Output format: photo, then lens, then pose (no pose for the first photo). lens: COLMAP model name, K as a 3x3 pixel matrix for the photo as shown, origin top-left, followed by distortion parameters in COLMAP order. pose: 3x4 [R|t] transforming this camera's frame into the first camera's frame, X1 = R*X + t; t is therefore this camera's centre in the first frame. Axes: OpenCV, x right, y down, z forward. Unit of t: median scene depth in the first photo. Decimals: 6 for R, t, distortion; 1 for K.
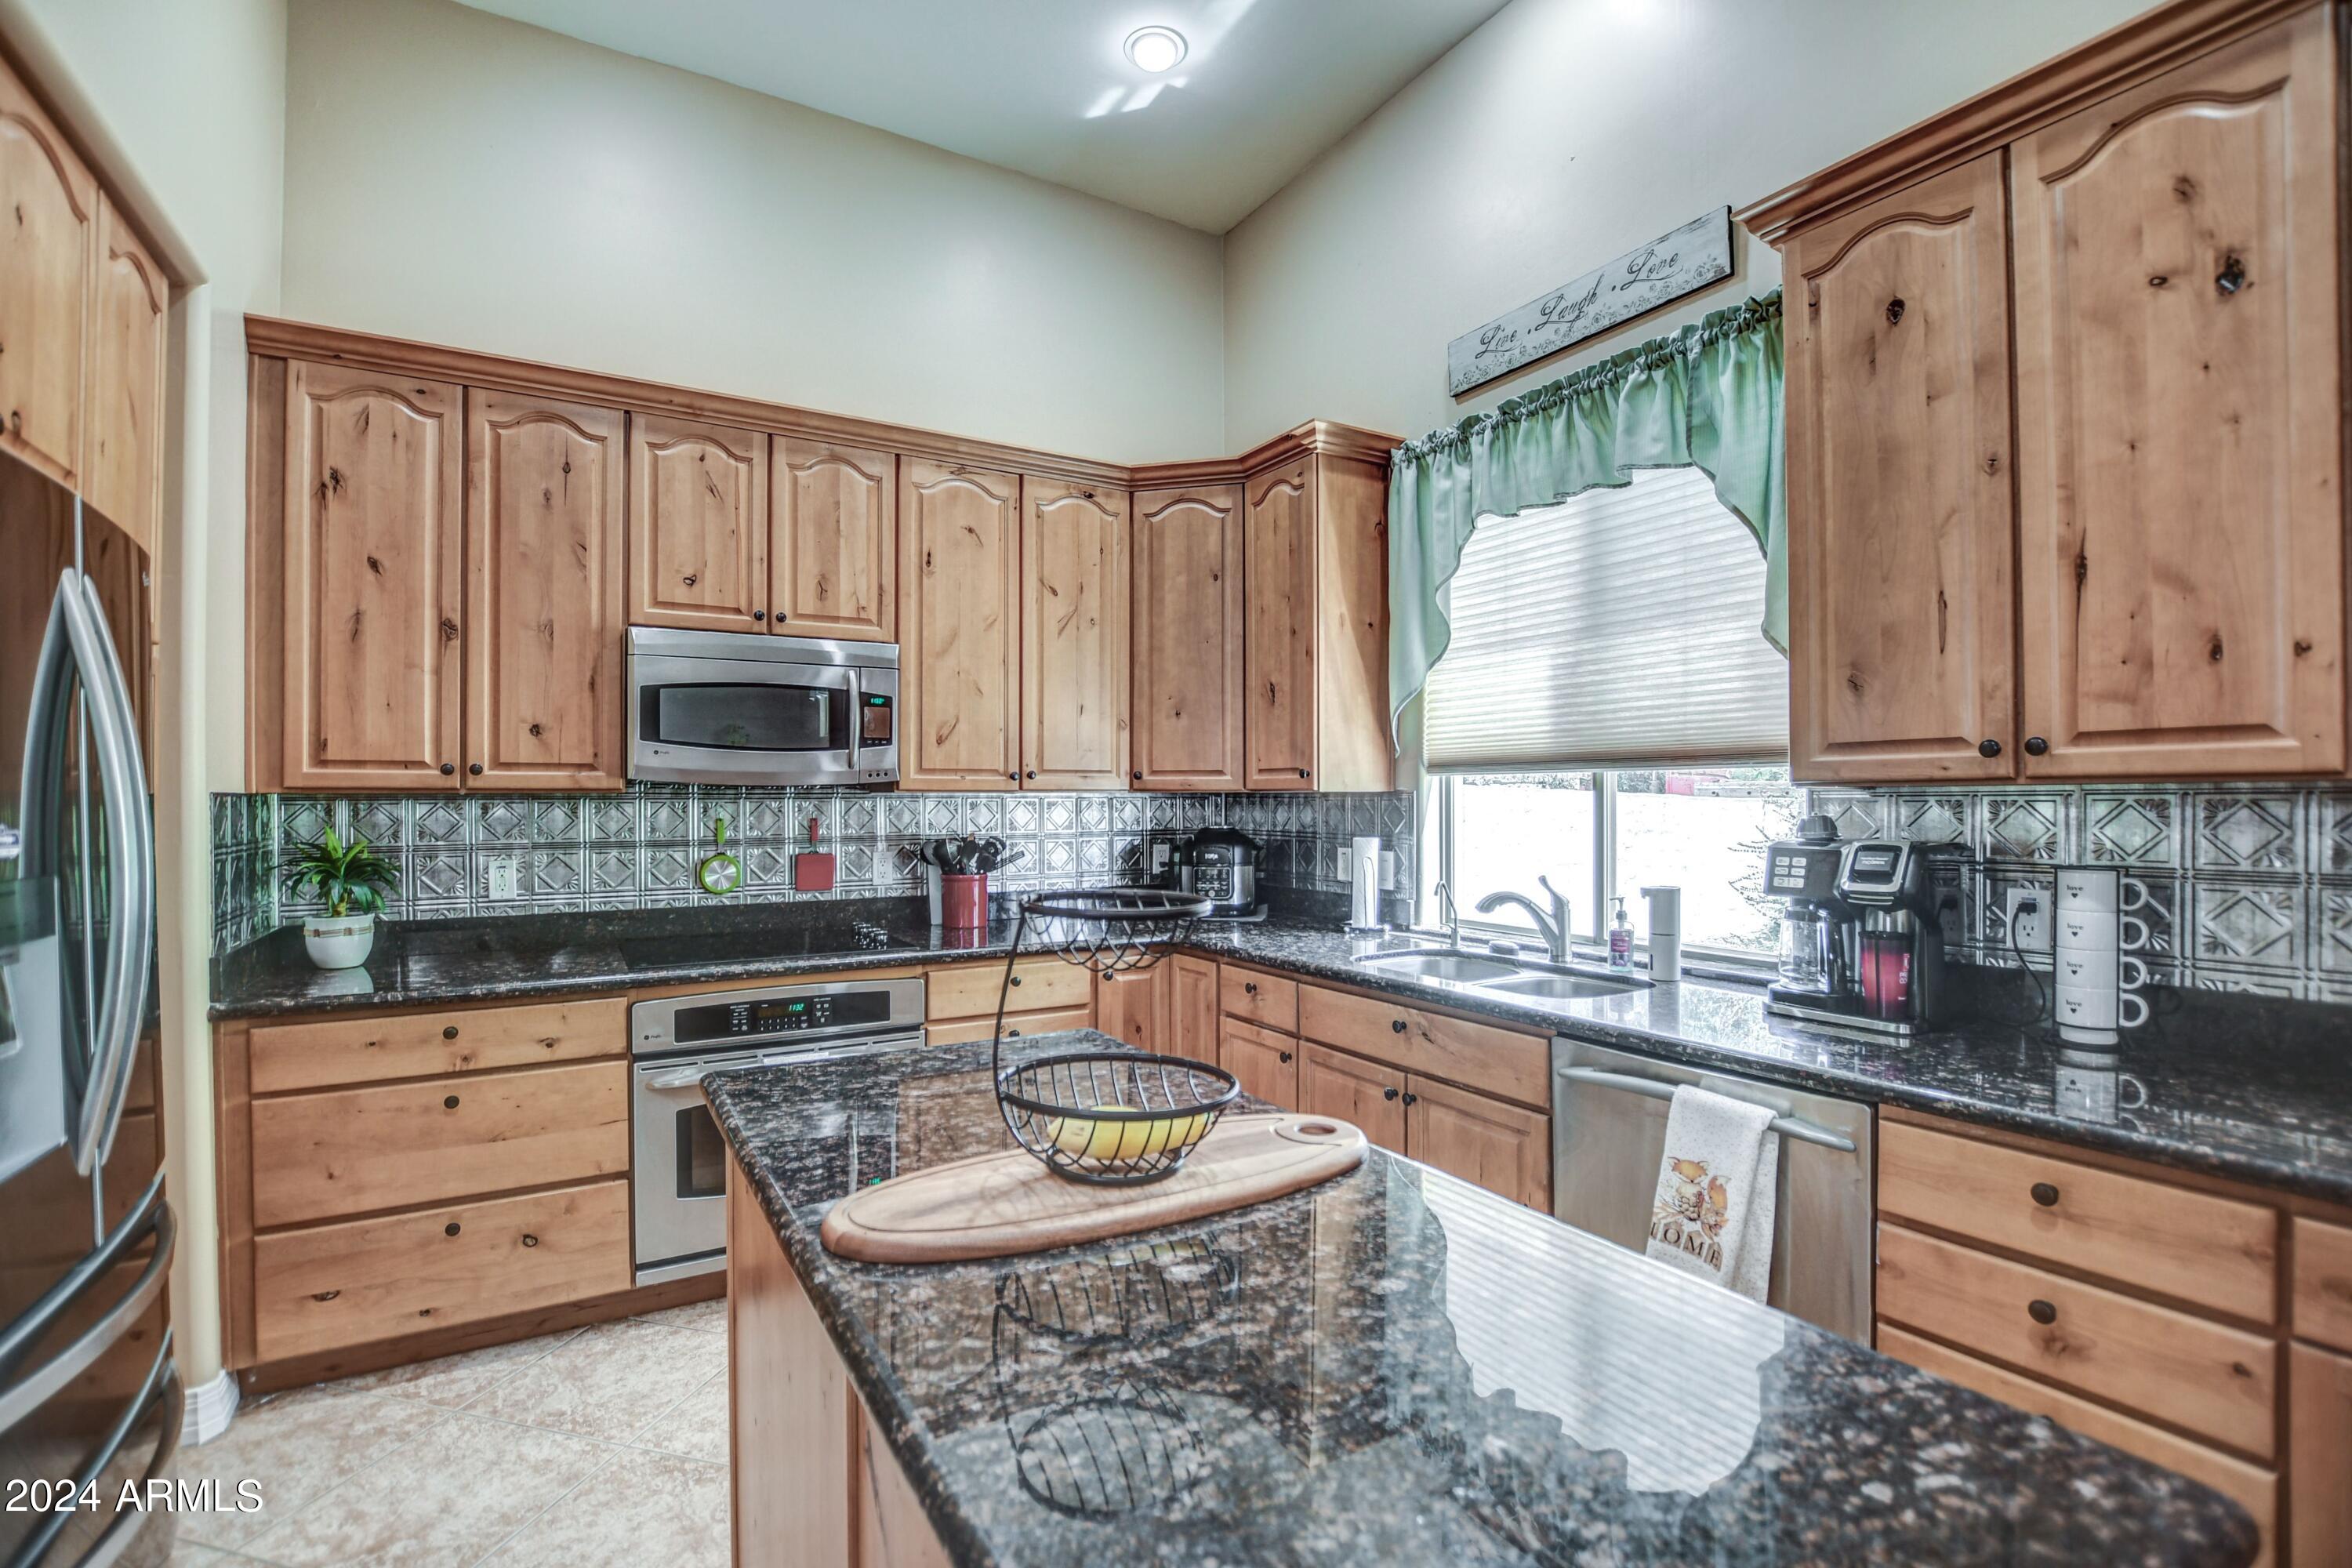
lens RADIAL K [[1042.7, 0, 1170.5], [0, 1042.7, 801.7], [0, 0, 1]] dist [-0.043332, 0.007105]
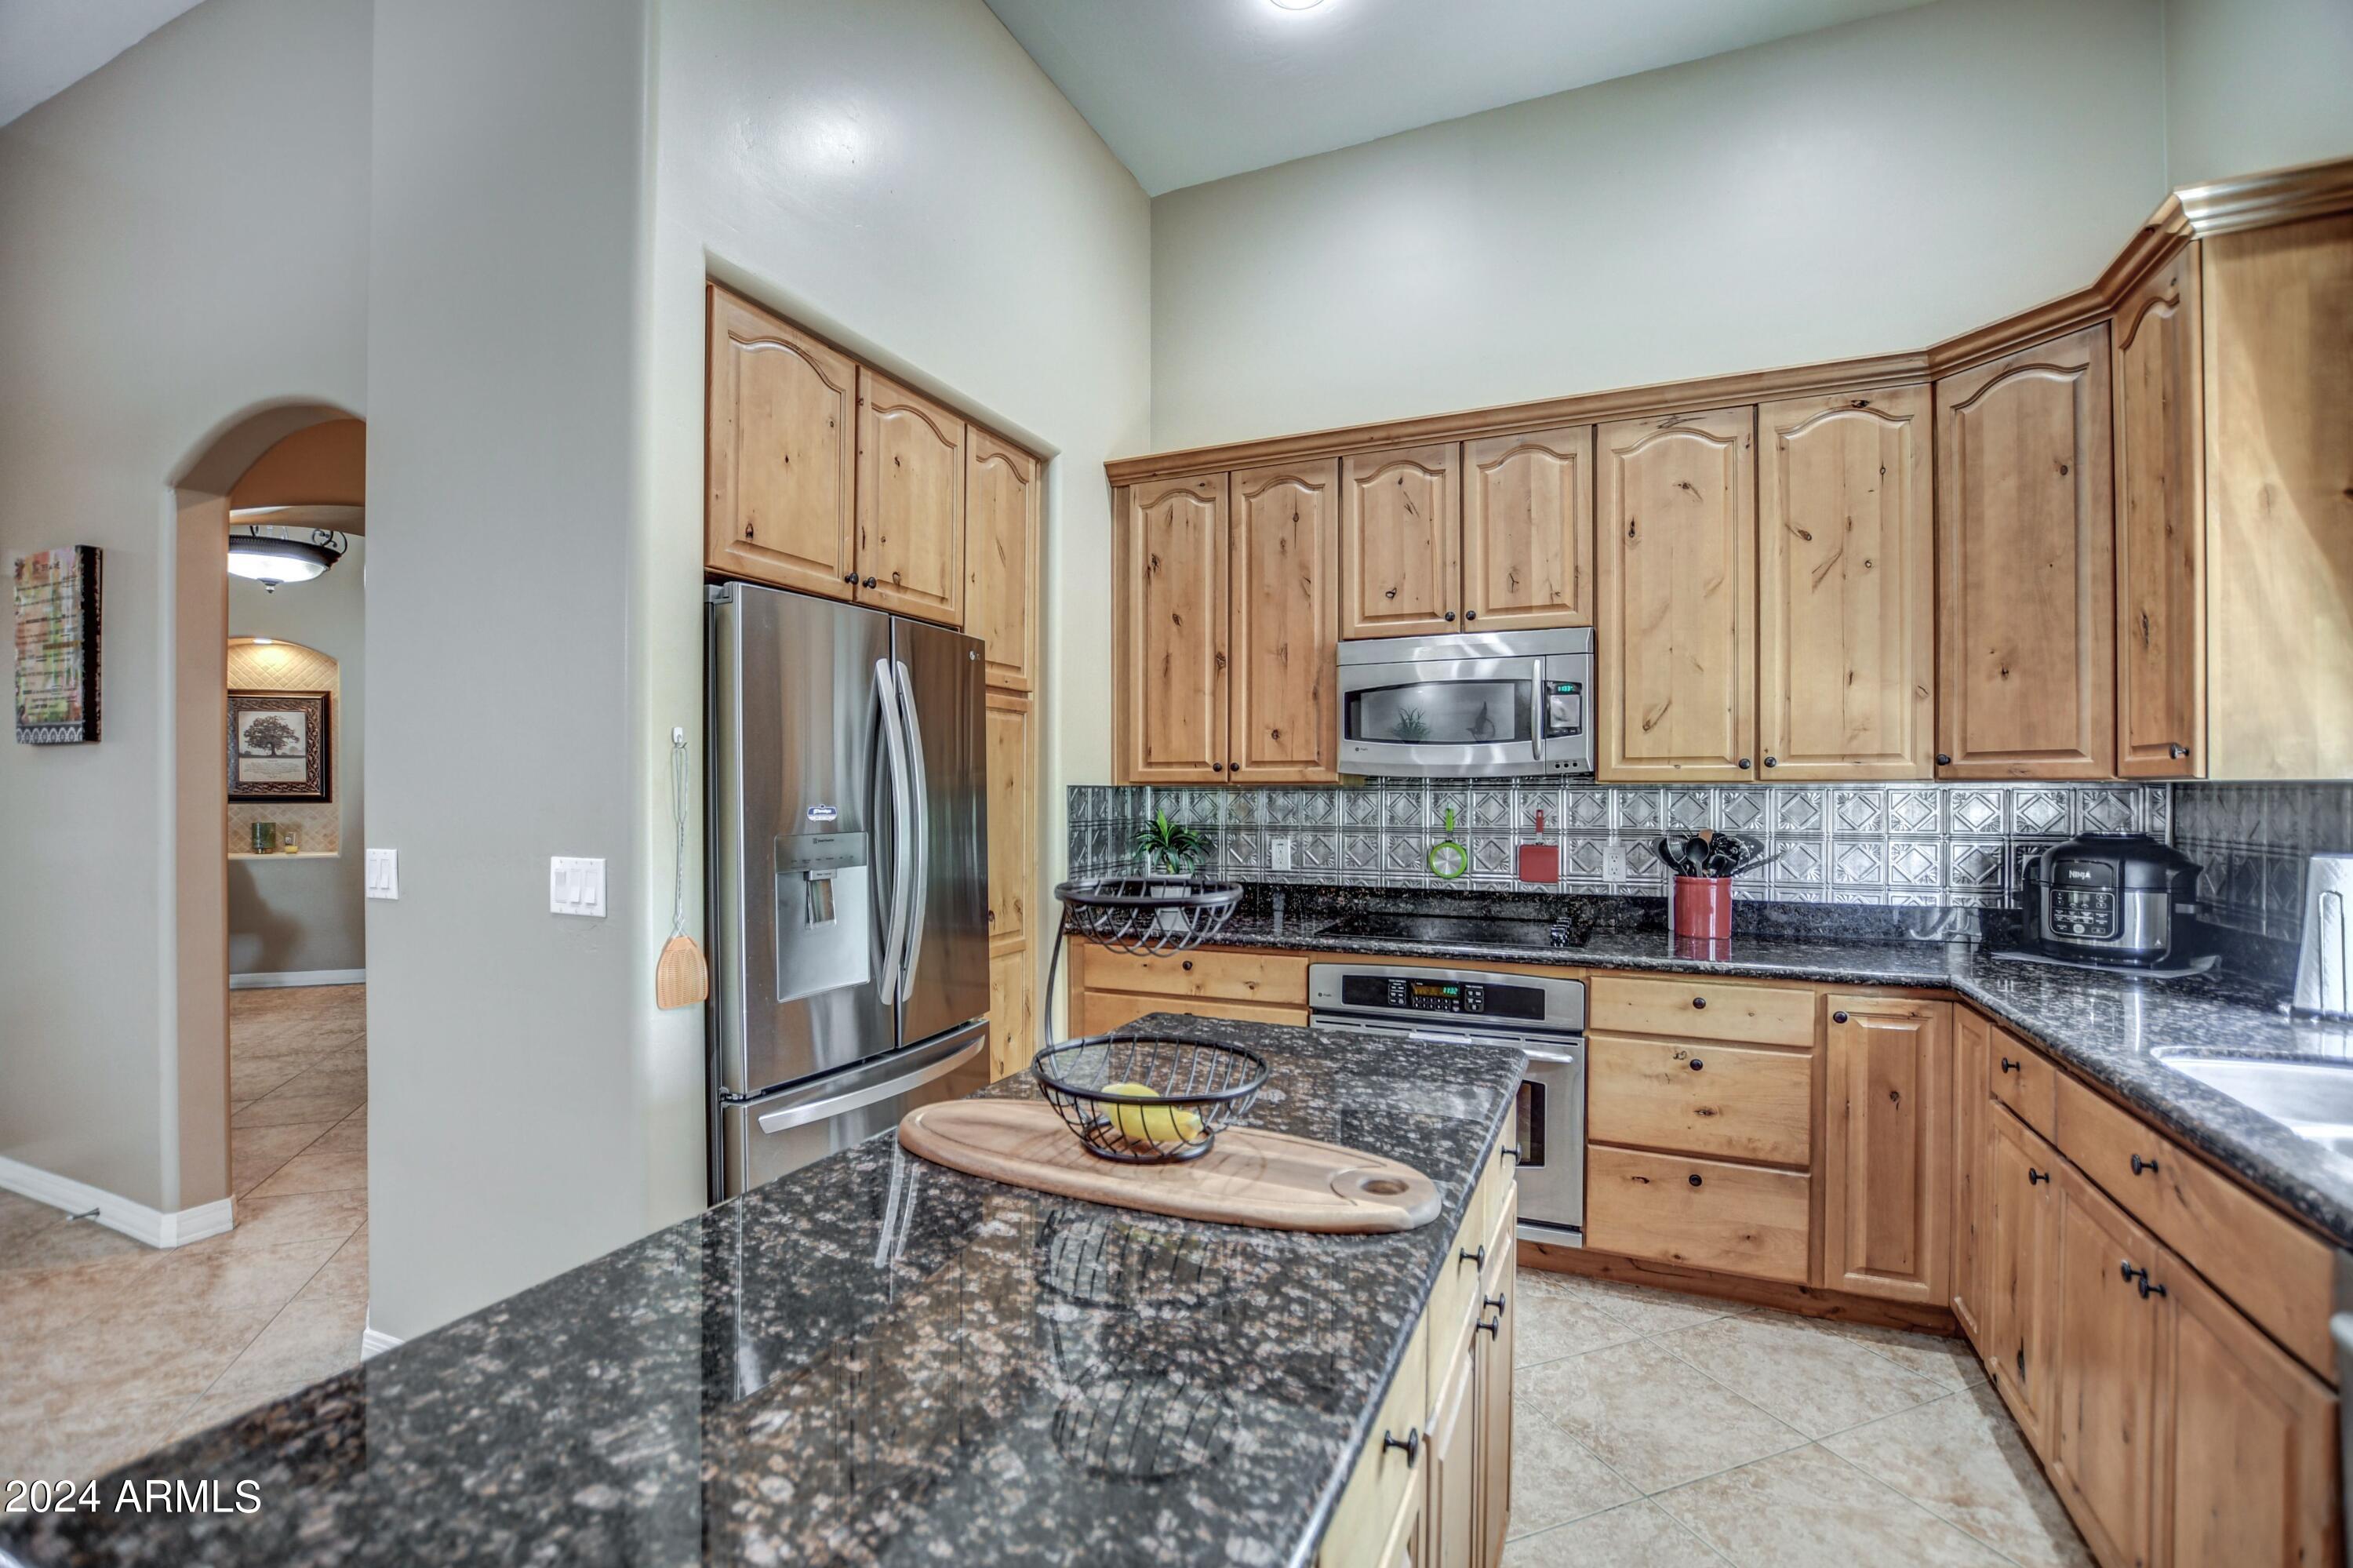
lens RADIAL K [[1043.1, 0, 1146.6], [0, 1043.1, 789.7], [0, 0, 1]] dist [-0.043332, 0.007105]
pose [[0.553640, 0.003357, -0.832750, 0.324976], [-0.004202, 0.999990, 0.001237, -0.003741], [0.832746, 0.002814, 0.553649, 0.162153]]
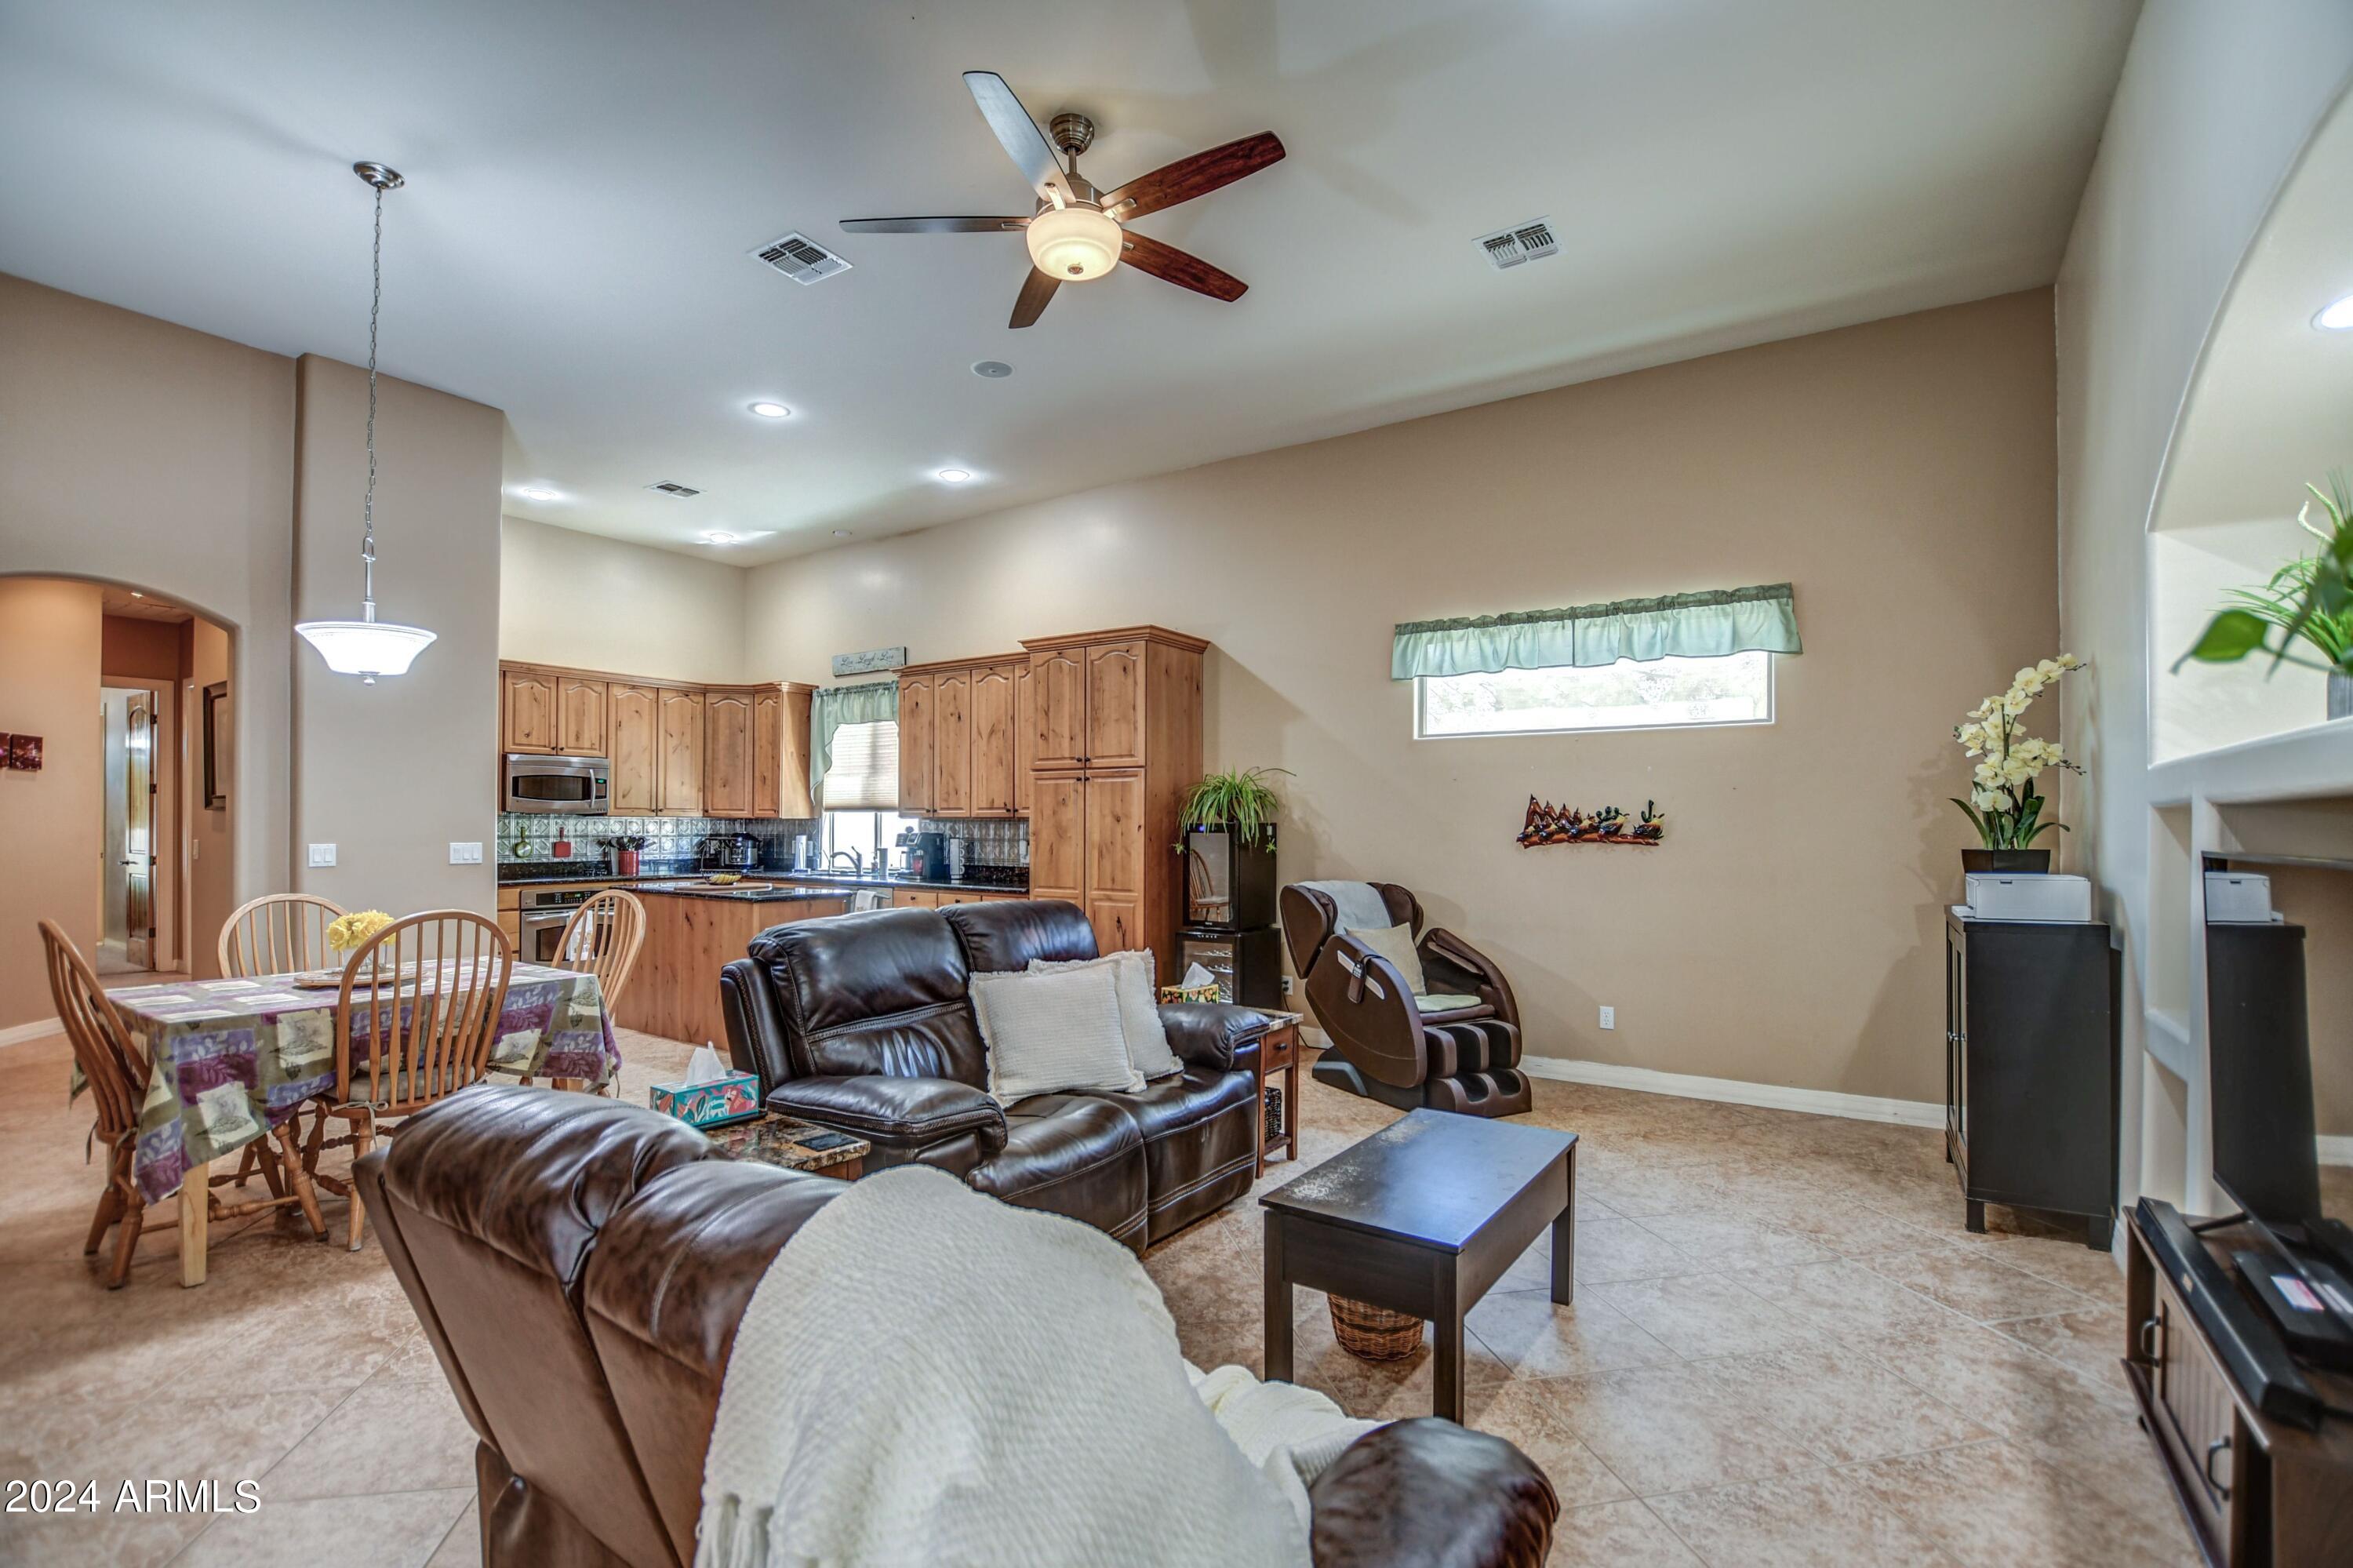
lens RADIAL K [[1043.1, 0, 1183.6], [0, 1043.1, 825.1], [0, 0, 1]] dist [-0.043332, 0.007105]
pose [[0.902253, 0.007336, 0.431144, -0.084344], [-0.007101, 0.999972, -0.002154, 0.007328], [-0.431148, -0.001118, 0.902281, -2.087282]]
